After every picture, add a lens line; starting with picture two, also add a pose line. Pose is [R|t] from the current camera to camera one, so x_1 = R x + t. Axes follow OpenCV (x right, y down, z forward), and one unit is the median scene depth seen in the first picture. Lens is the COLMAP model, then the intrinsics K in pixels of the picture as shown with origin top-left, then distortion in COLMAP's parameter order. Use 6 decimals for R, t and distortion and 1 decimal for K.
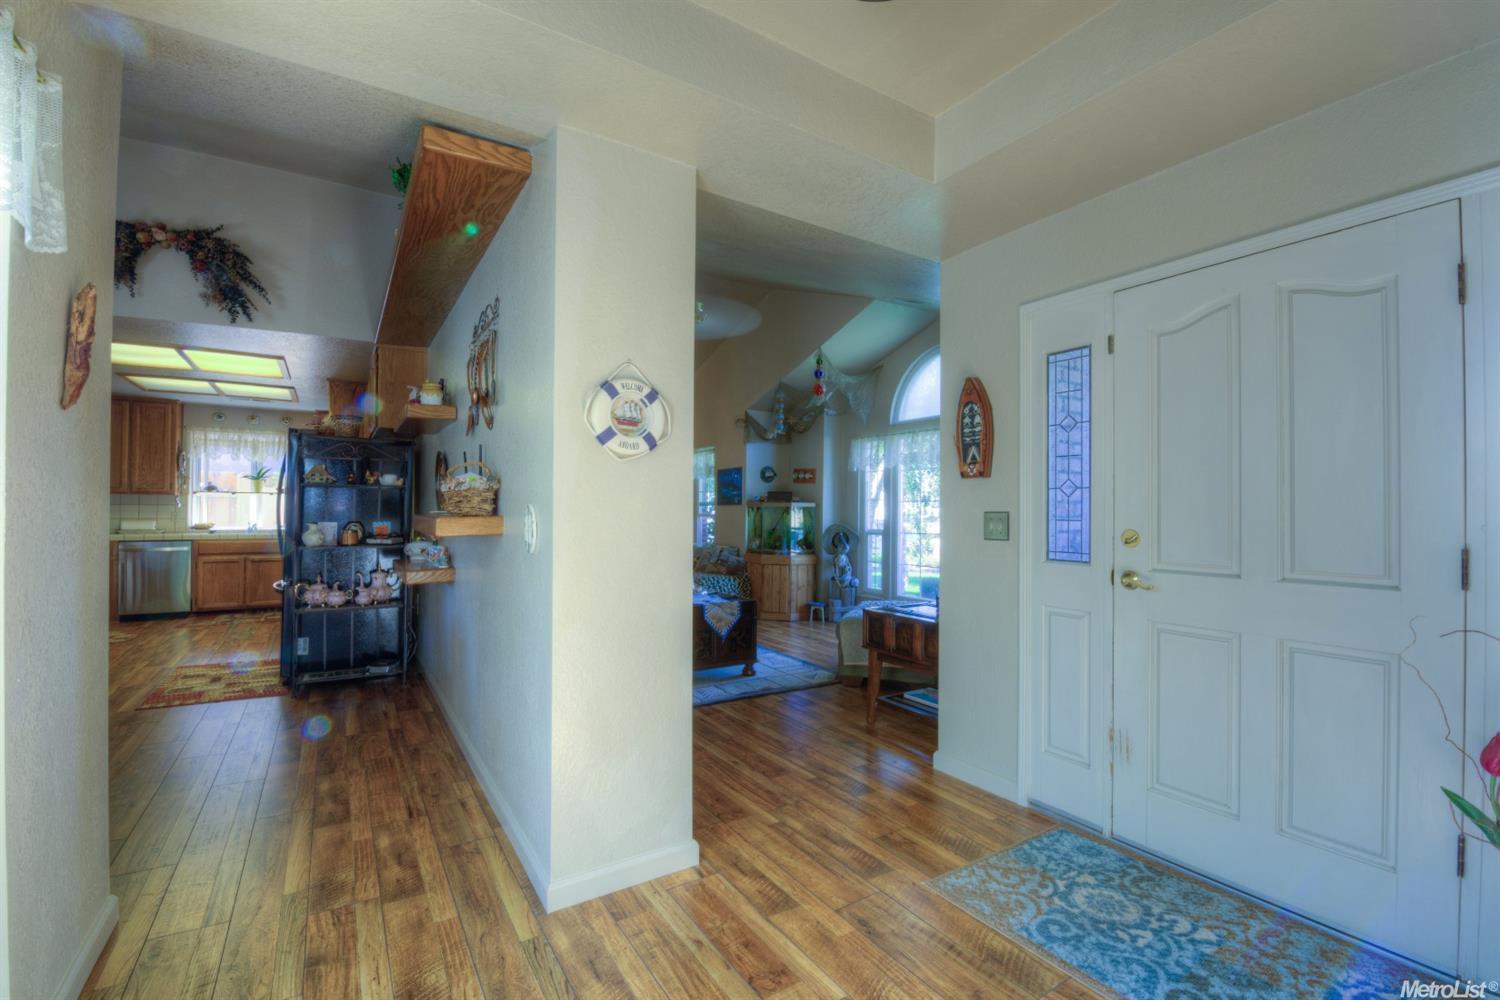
lens RADIAL K [[649.5, 0, 749.2], [0, 649.5, 502.1], [0, 0, 1]] dist [-0.000201, -0.010343]
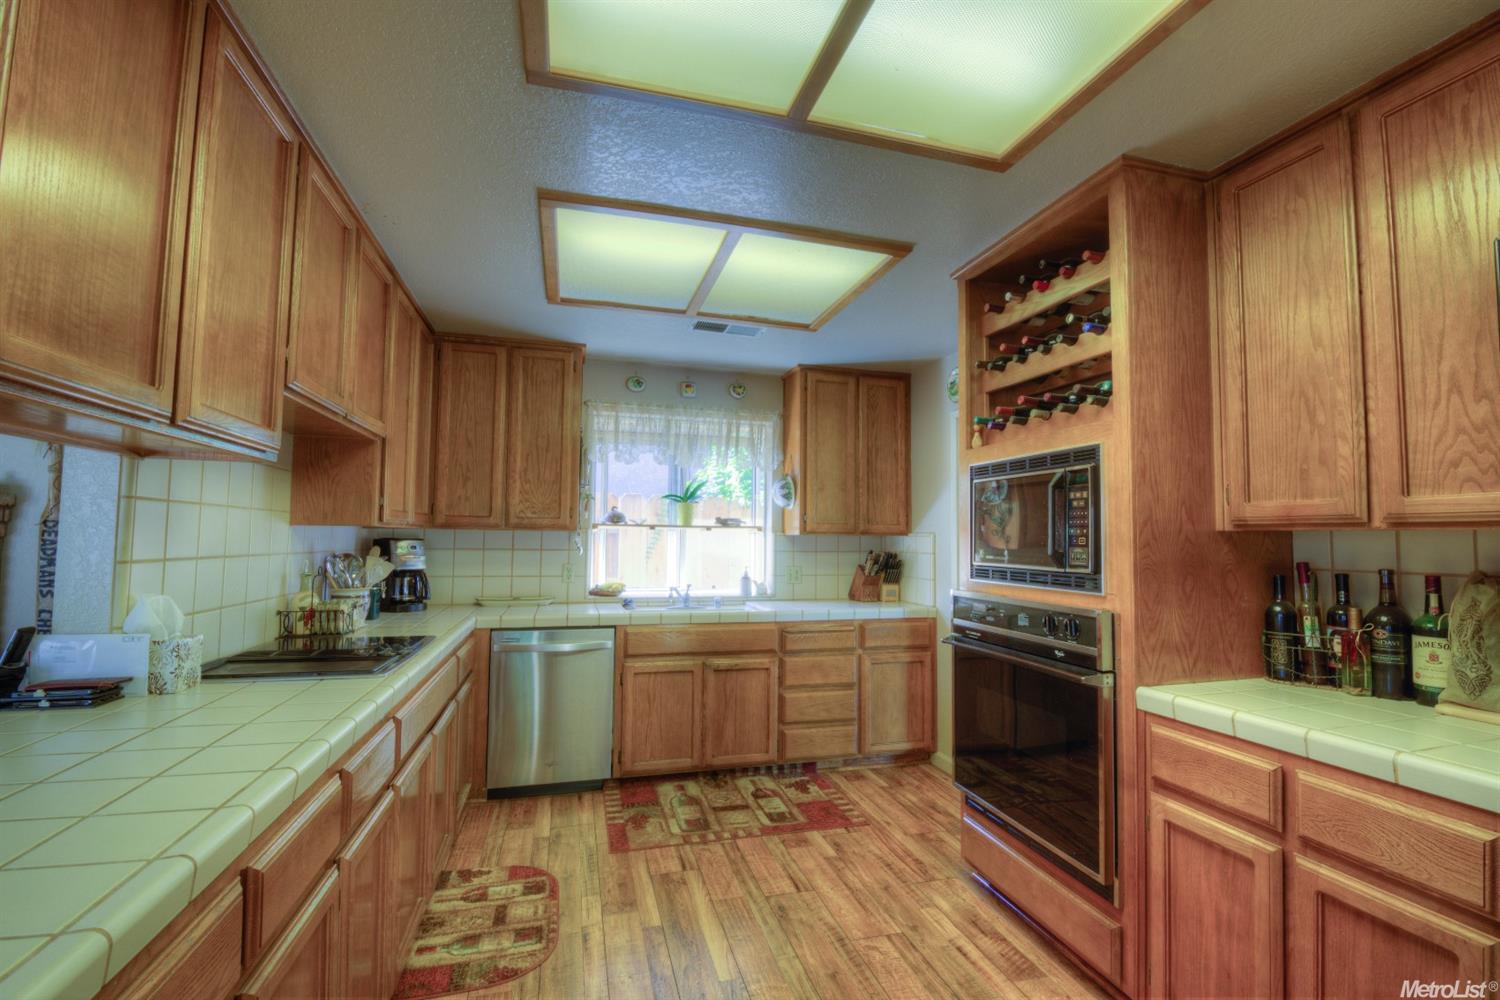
lens RADIAL K [[649.5, 0, 749.2], [0, 649.5, 502.1], [0, 0, 1]] dist [-0.000201, -0.010343]
pose [[0.961219, -0.010777, -0.275574, -0.608170], [-0.002744, 0.998813, -0.048632, -0.009280], [0.275771, 0.047502, 0.960049, 0.538125]]
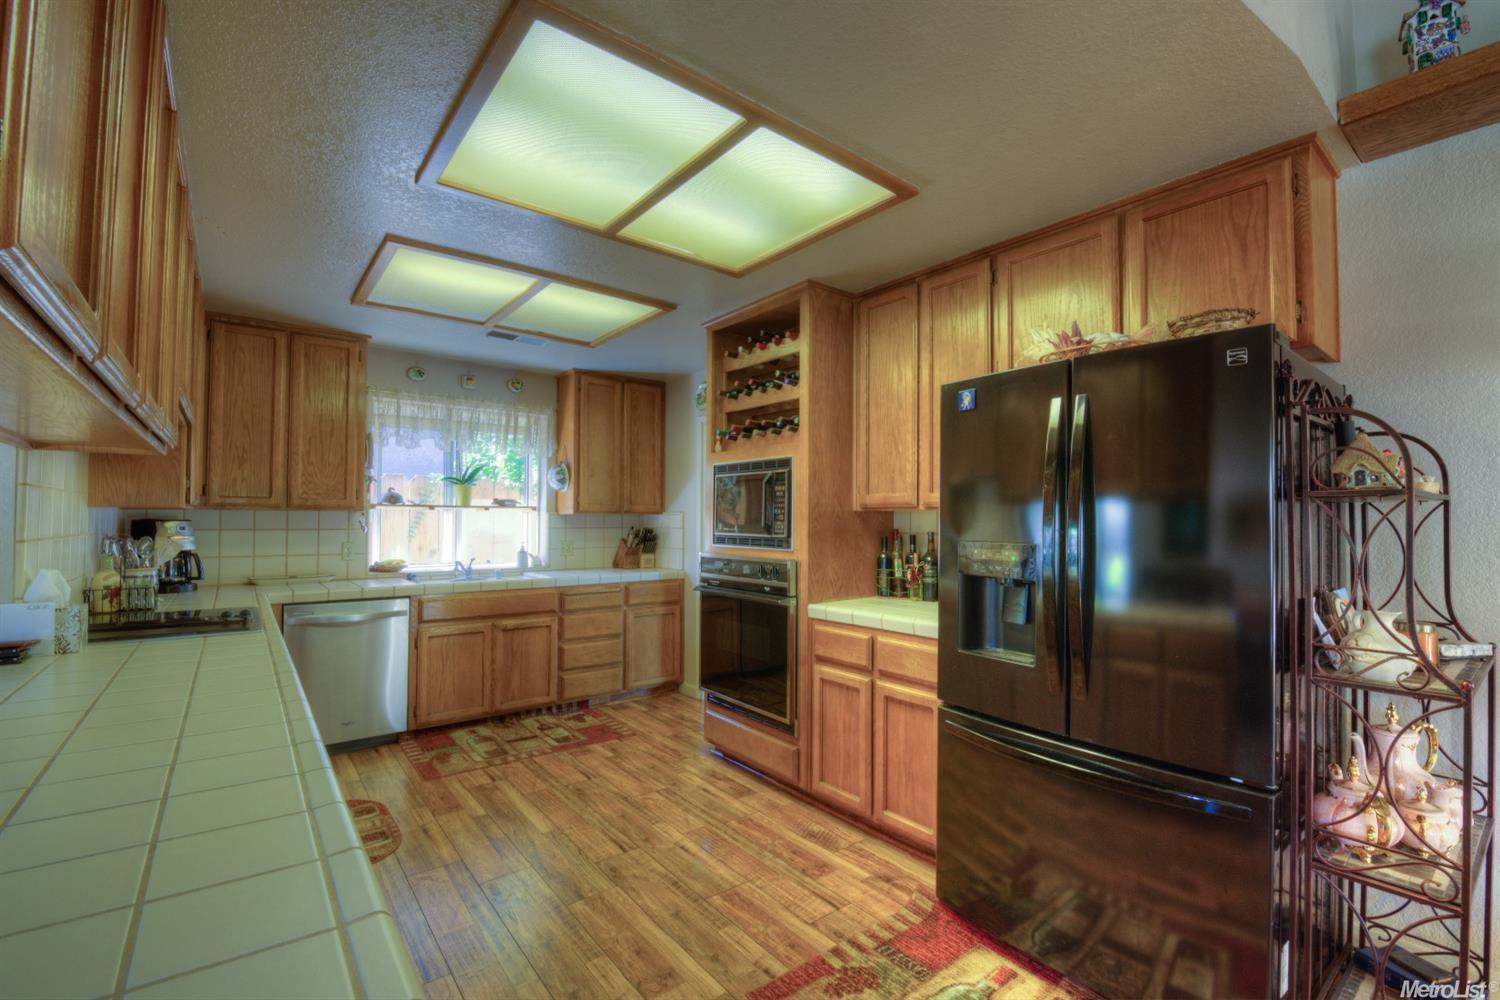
lens RADIAL K [[649.5, 0, 749.2], [0, 649.5, 502.1], [0, 0, 1]] dist [-0.000201, -0.010343]
pose [[0.993030, 0.001079, 0.117857, -0.620972], [0.000749, 0.999880, -0.015464, -0.010035], [-0.117859, 0.015445, 0.992910, 0.415513]]
